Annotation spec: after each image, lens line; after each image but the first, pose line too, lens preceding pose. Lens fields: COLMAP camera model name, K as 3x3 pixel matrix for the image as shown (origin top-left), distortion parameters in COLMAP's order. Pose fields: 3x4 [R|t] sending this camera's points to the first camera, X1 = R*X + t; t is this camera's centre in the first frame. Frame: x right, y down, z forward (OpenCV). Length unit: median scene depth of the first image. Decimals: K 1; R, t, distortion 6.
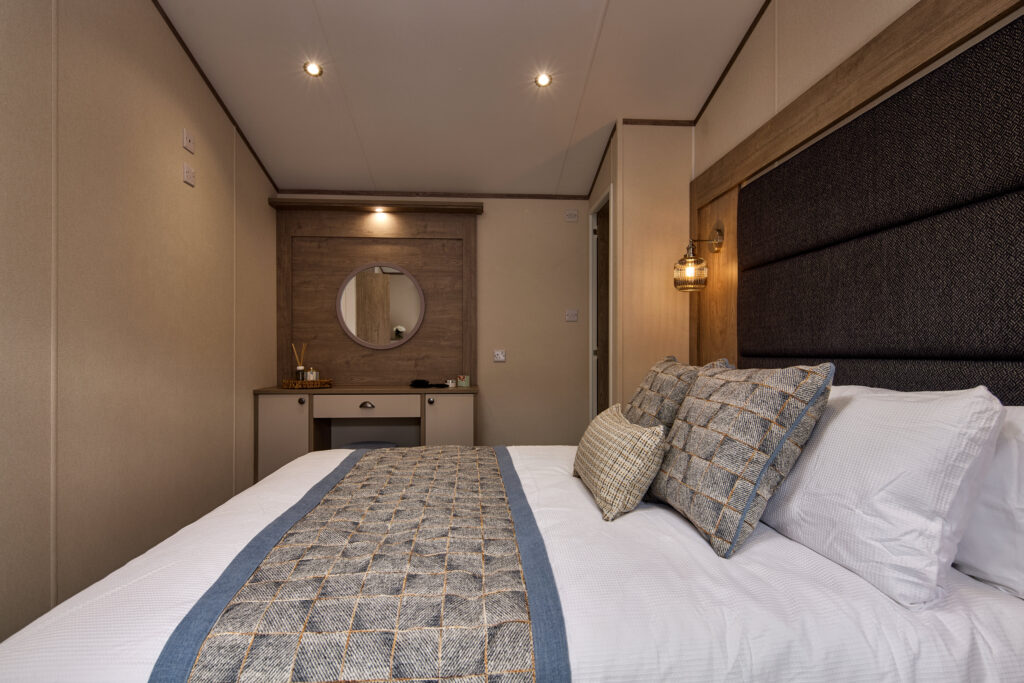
lens RADIAL K [[504.0, 0, 514.1], [0, 504.0, 358.4], [0, 0, 1]] dist [-0.001061, -0.002382]
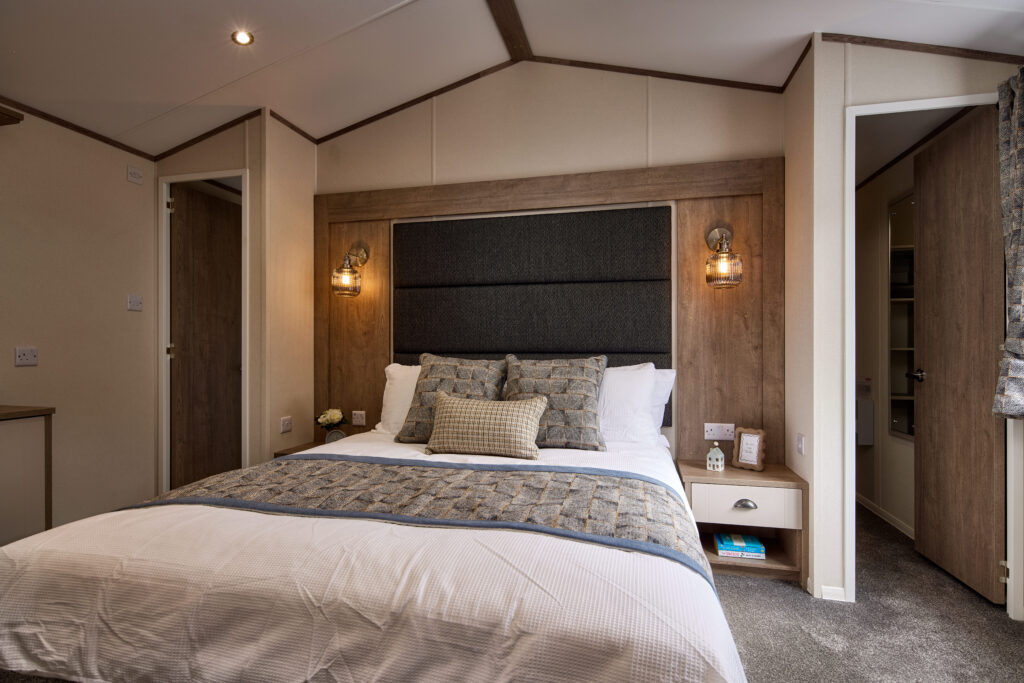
lens RADIAL K [[504.0, 0, 509.7], [0, 504.0, 343.8], [0, 0, 1]] dist [-0.001061, -0.002382]
pose [[0.314627, 0.008165, 0.949180, -0.986875], [0.012104, 0.999847, -0.012613, -0.011306], [-0.949138, 0.015457, 0.314480, 0.461085]]
